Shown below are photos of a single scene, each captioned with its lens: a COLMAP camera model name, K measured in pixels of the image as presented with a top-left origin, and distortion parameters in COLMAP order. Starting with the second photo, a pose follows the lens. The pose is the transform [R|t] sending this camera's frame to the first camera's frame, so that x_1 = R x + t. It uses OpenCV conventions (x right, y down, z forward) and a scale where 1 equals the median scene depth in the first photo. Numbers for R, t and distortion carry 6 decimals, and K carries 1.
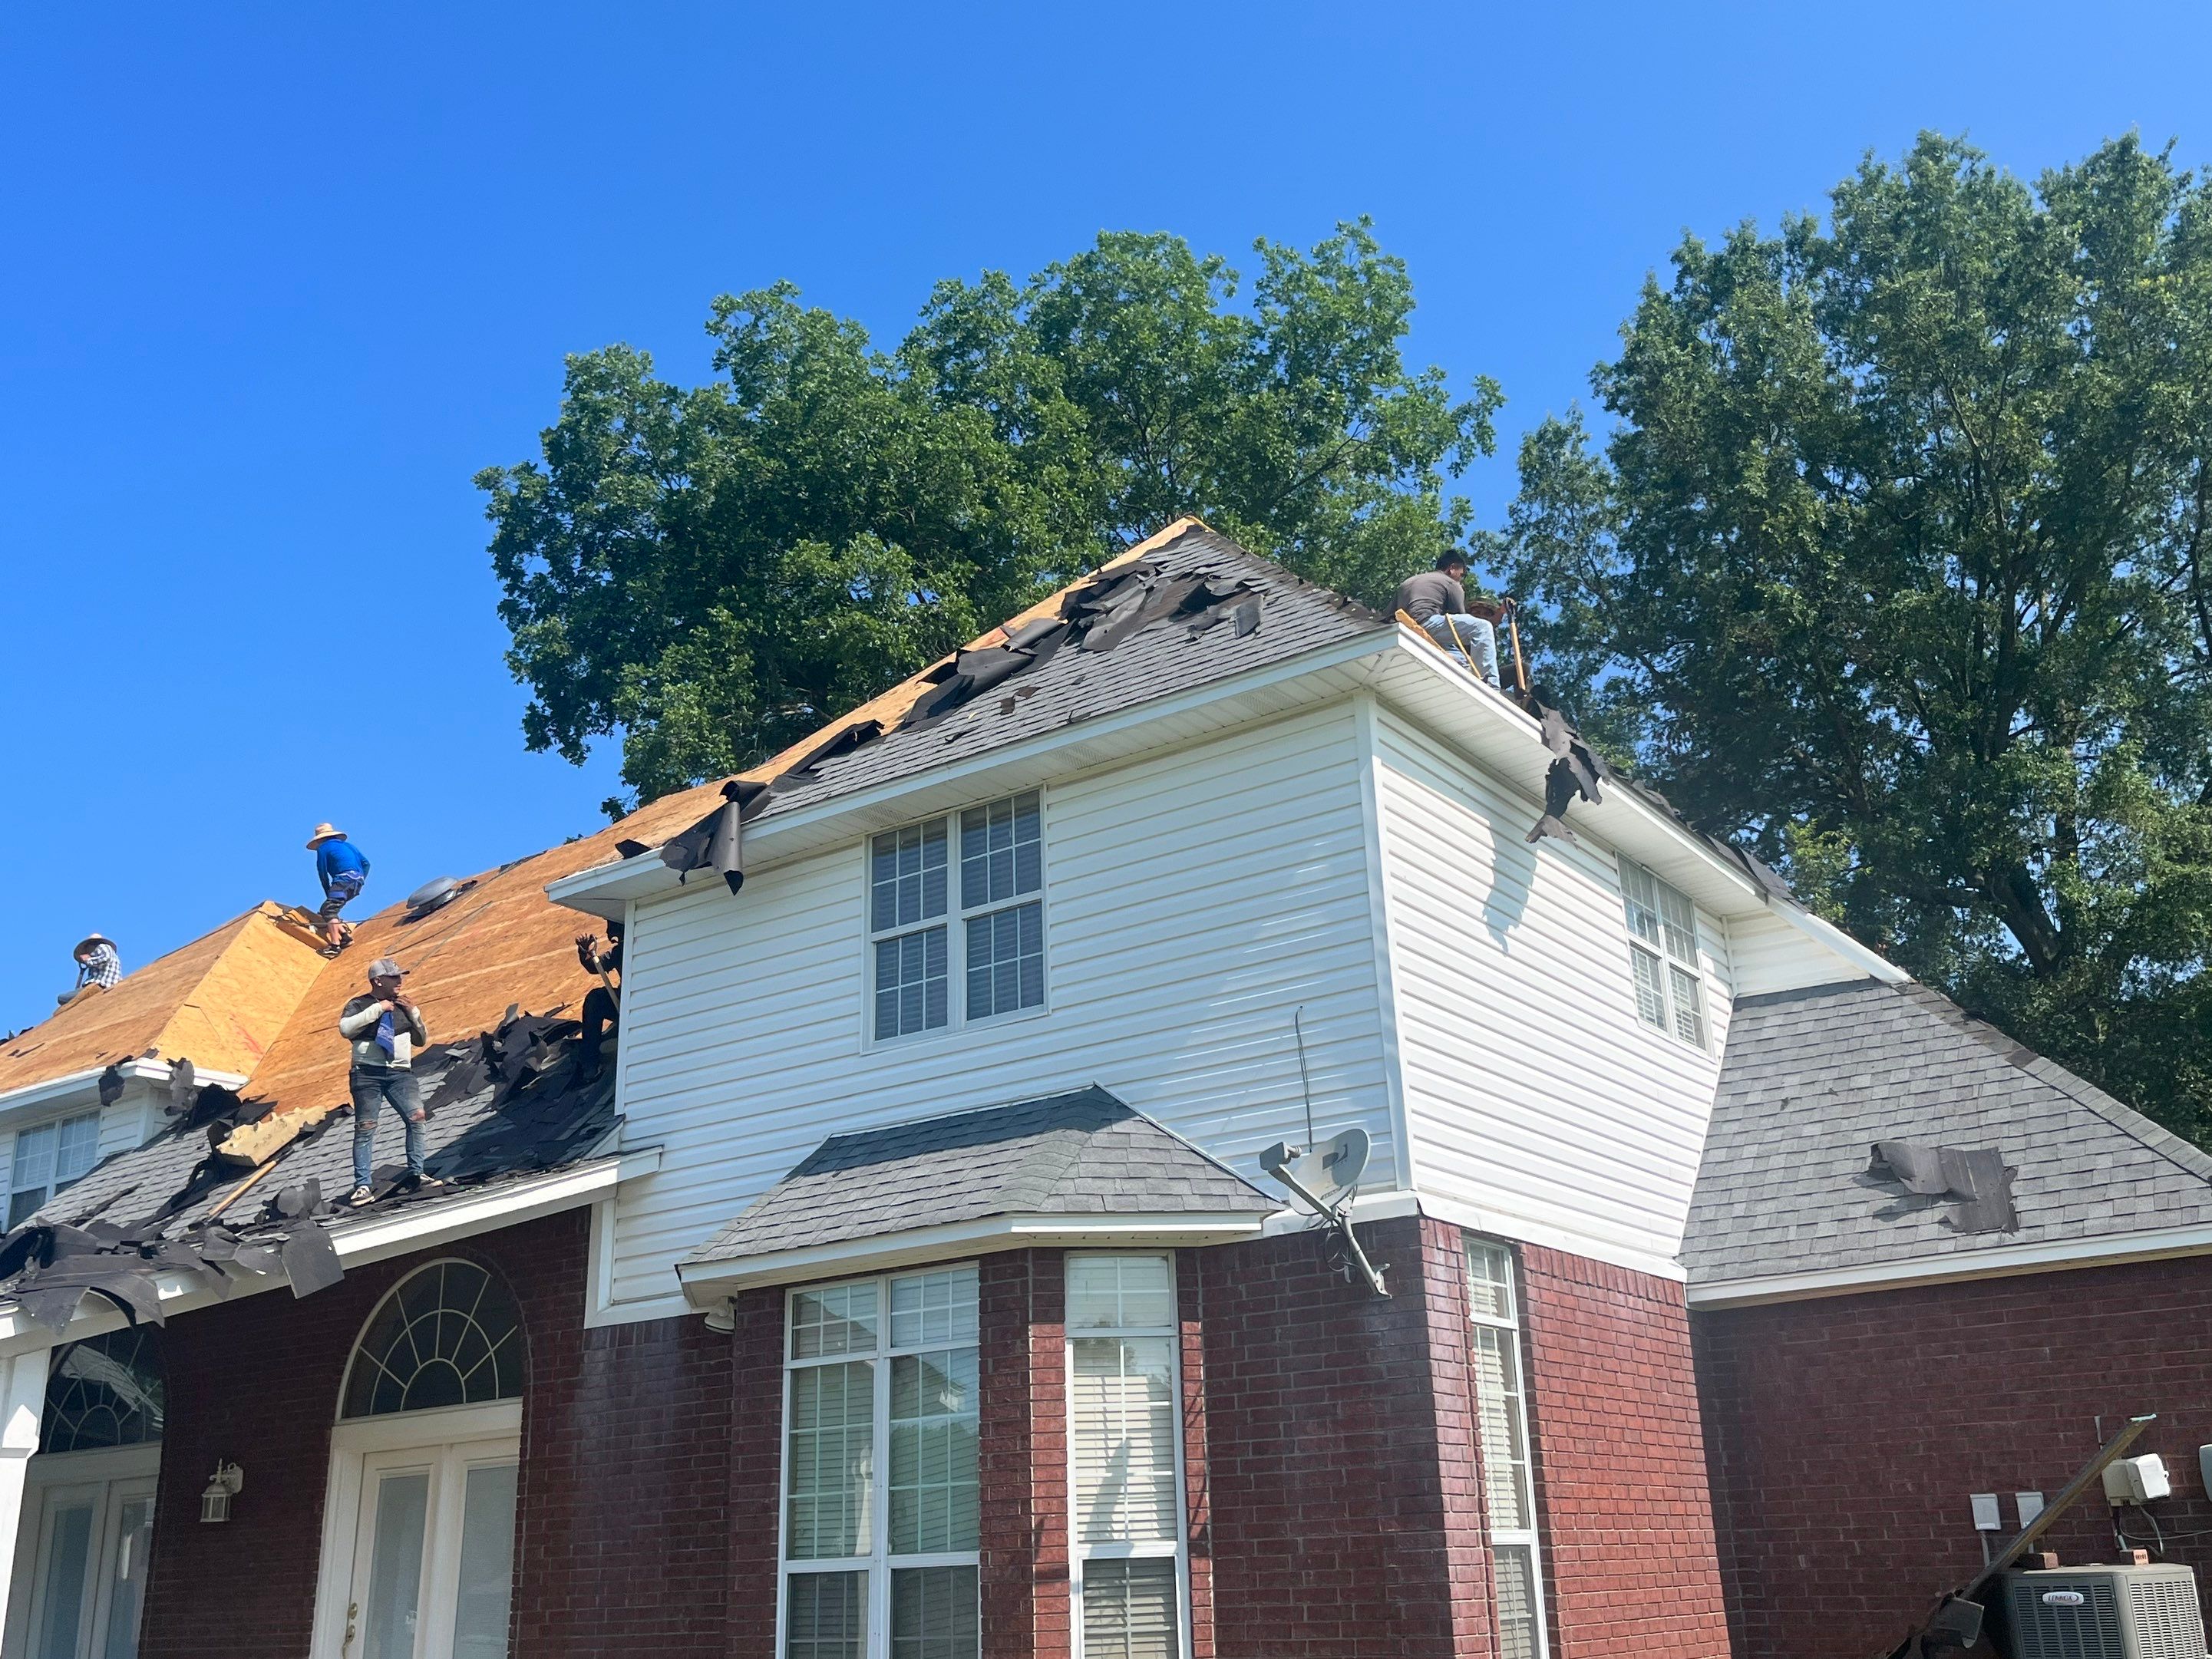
lens RADIAL K [[2045.3, 0, 1123.4], [0, 2045.3, 856.6], [0, 0, 1]] dist [0.116462, -0.184858]
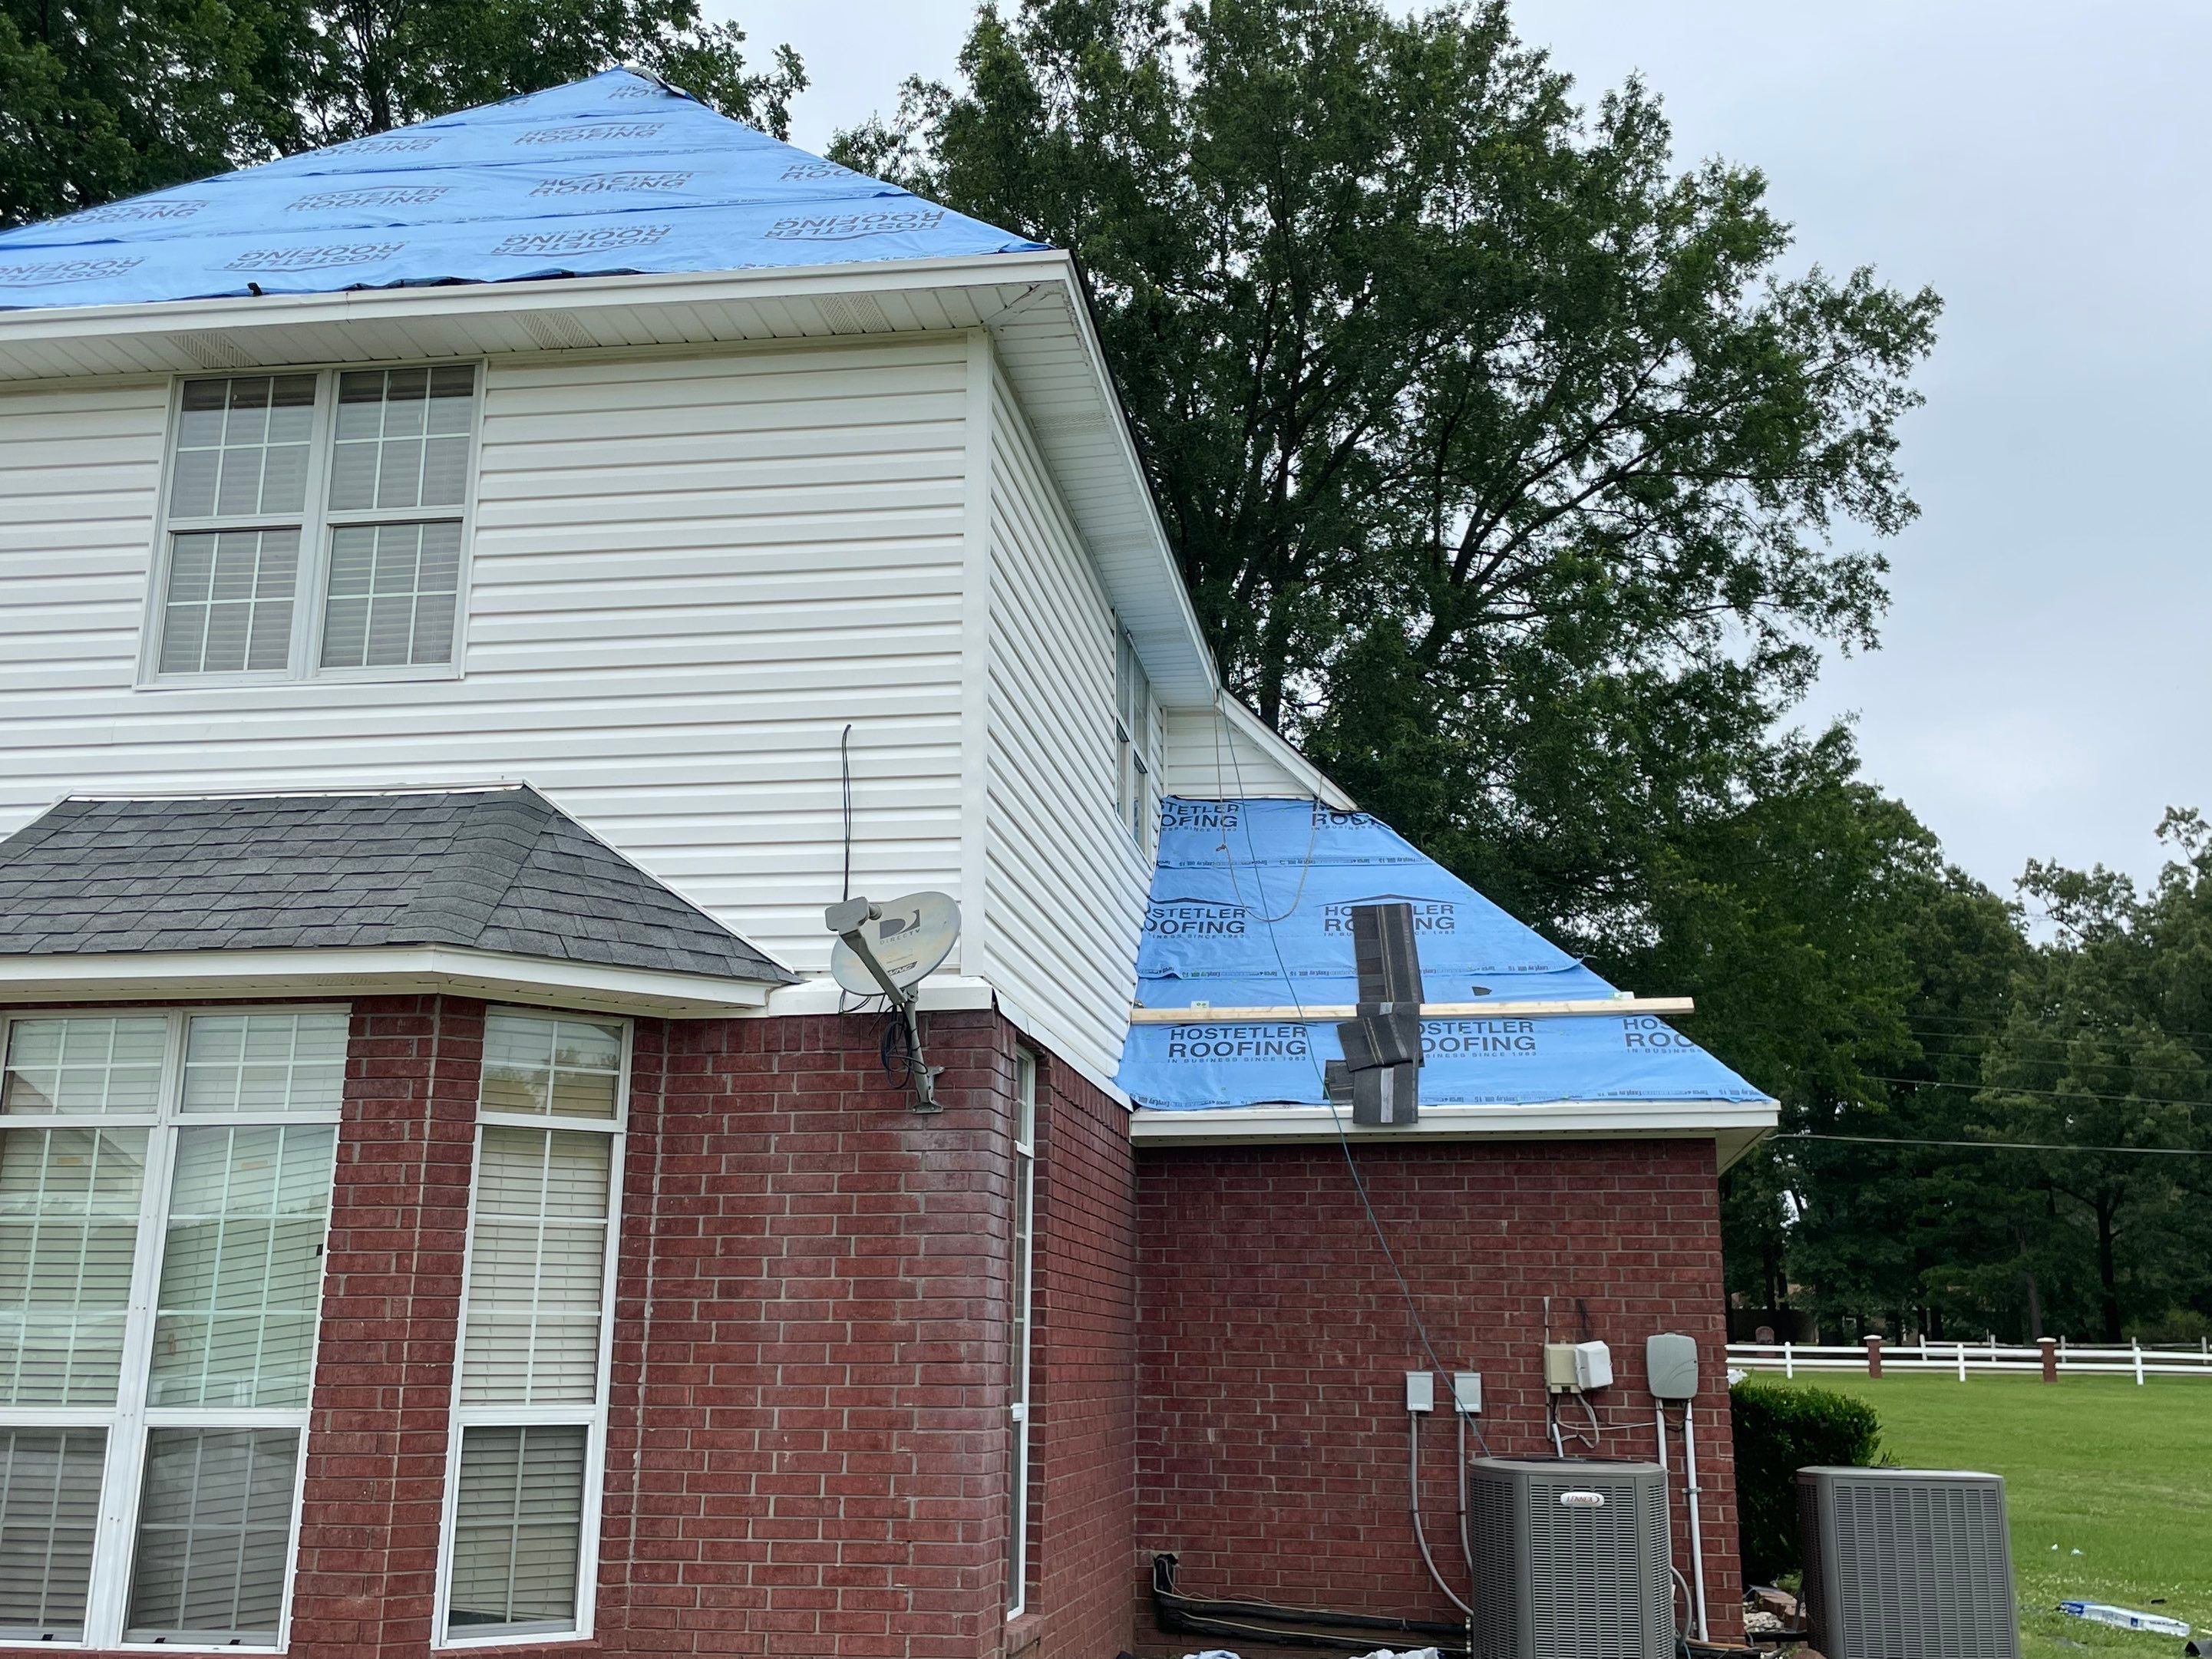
lens RADIAL K [[2183.2, 0, 1106.0], [0, 2183.2, 829.5], [0, 0, 1]] dist [0.136500, -0.246176]
pose [[0.900671, 0.145919, 0.409267, -0.141870], [-0.181863, 0.982047, 0.050089, 0.049776], [-0.394611, -0.119544, 0.911039, 0.204483]]
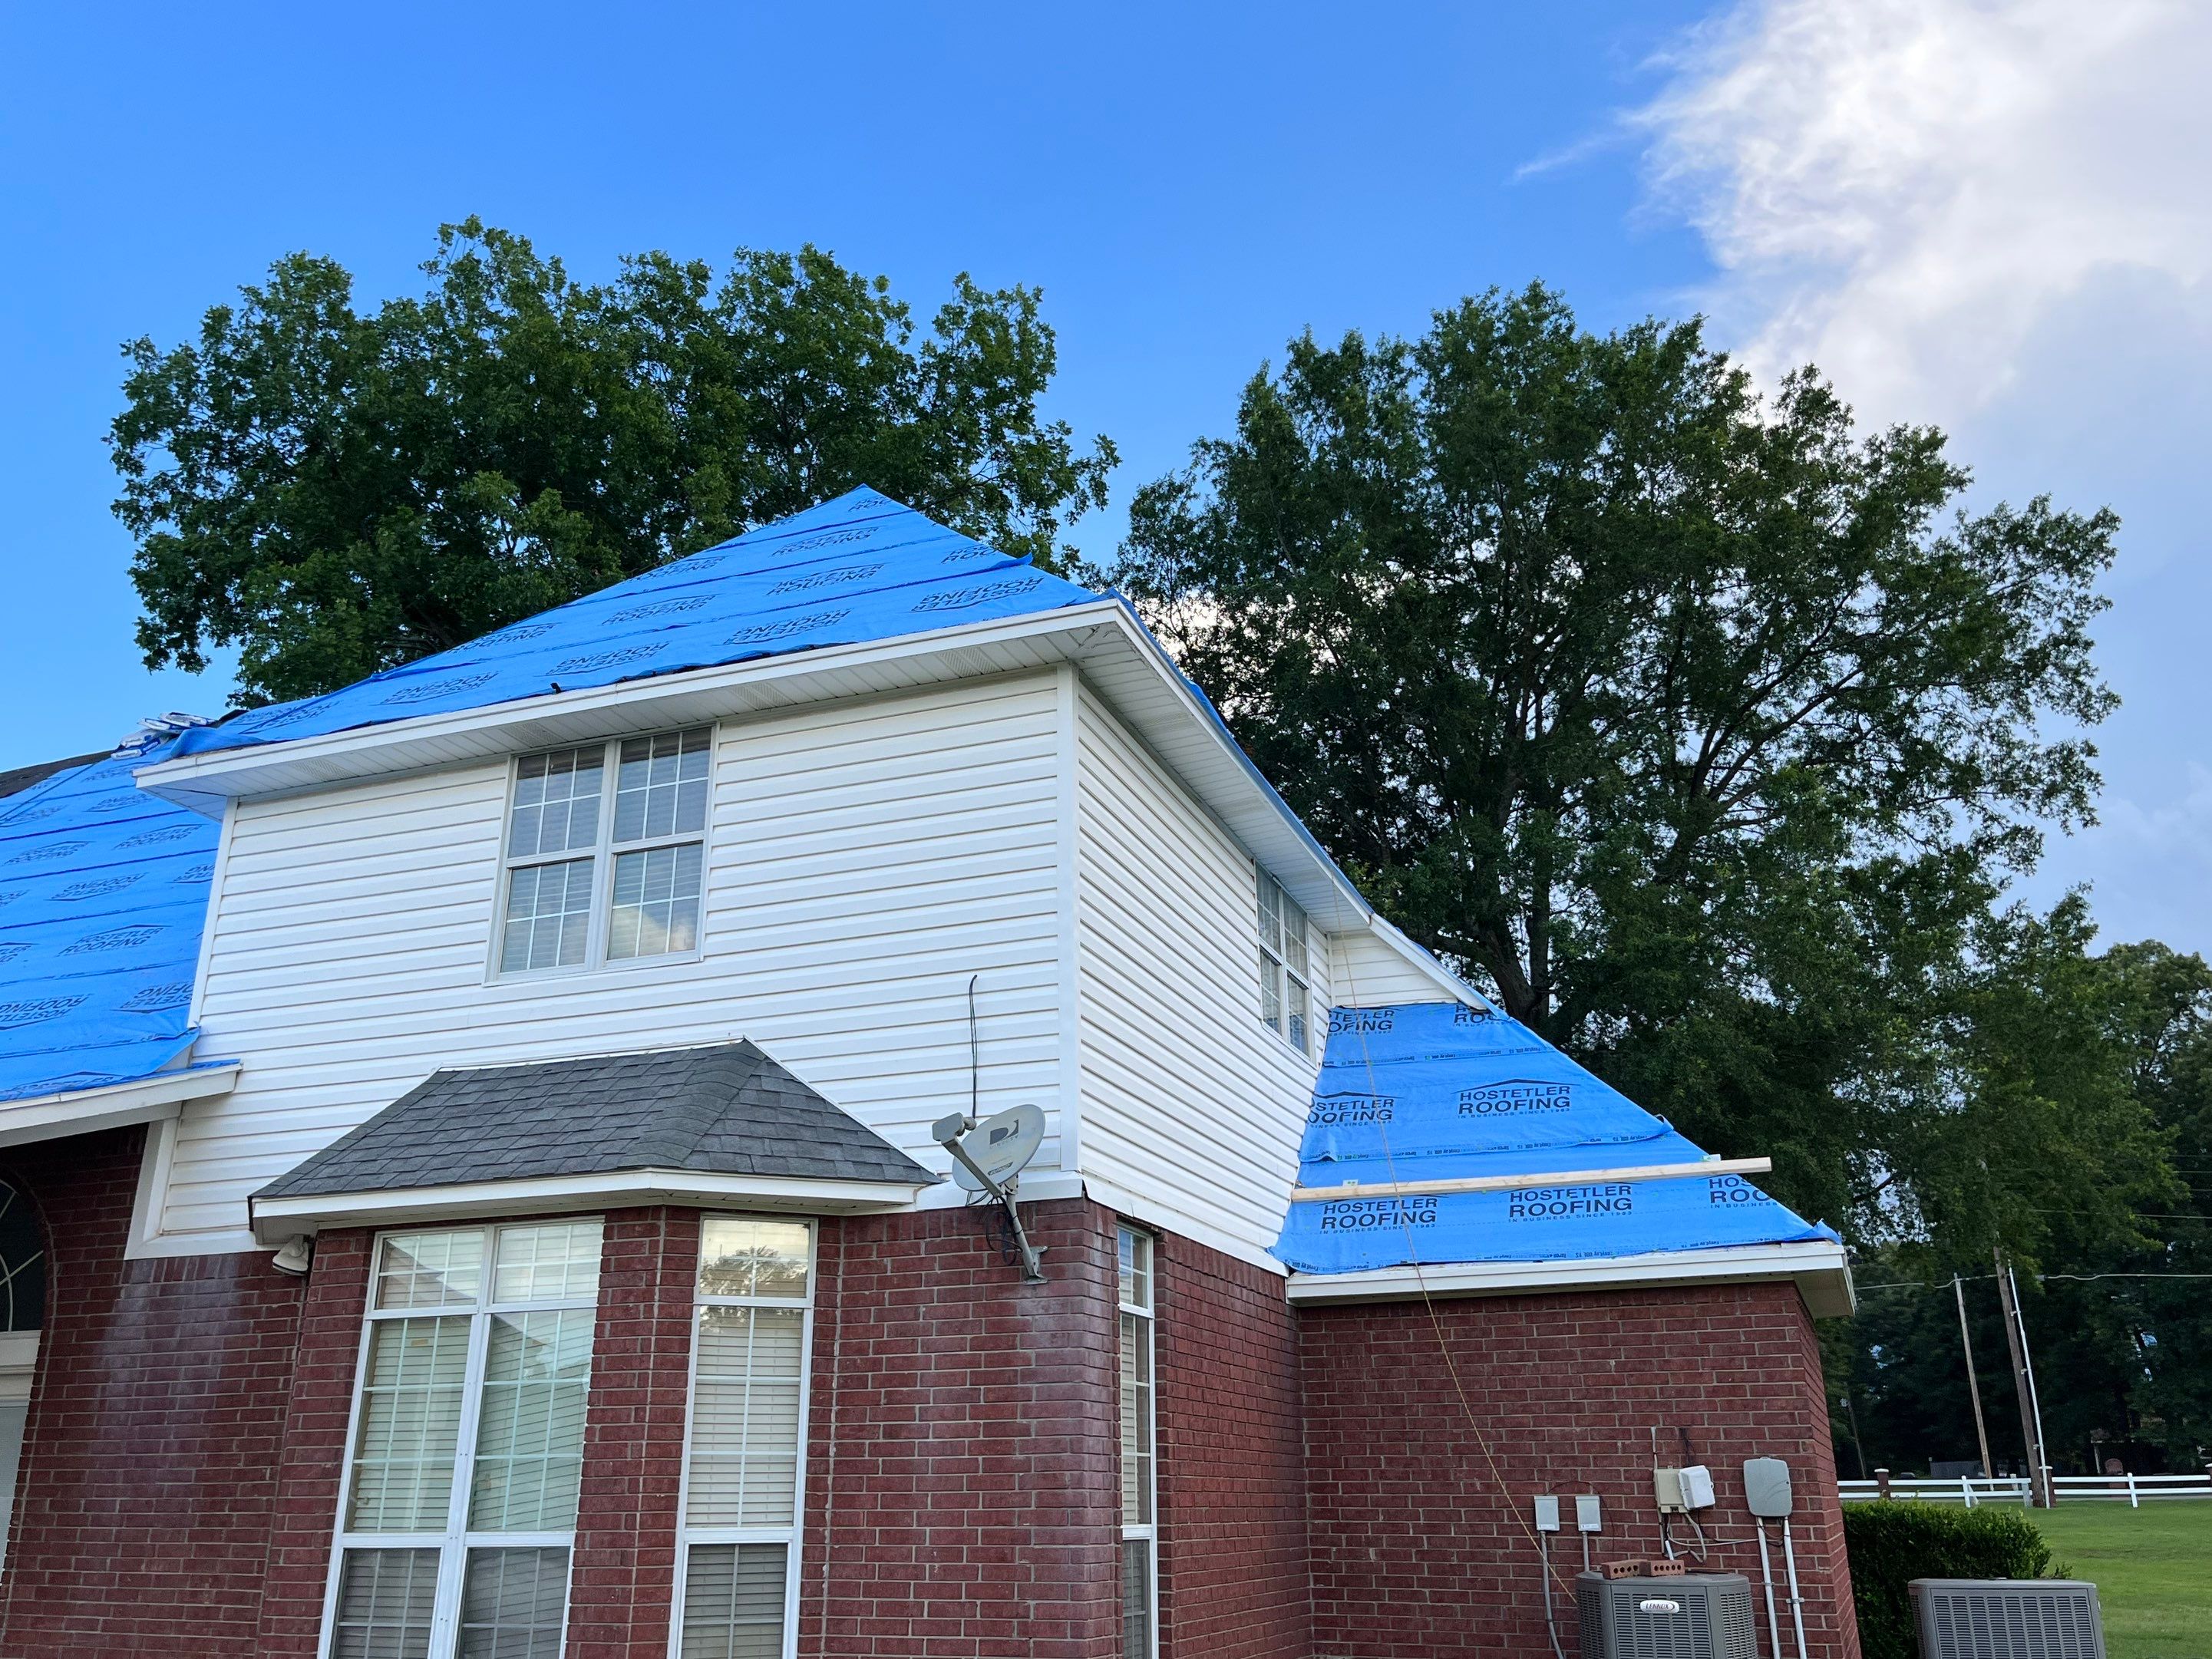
lens RADIAL K [[1852.1, 0, 1106.0], [0, 1852.1, 829.5], [0, 0, 1]] dist [0.041012, -0.032620]
pose [[0.970245, 0.112465, 0.214419, -0.045818], [-0.108131, 0.993626, -0.031875, 0.024047], [-0.216637, 0.007741, 0.976222, 0.121356]]
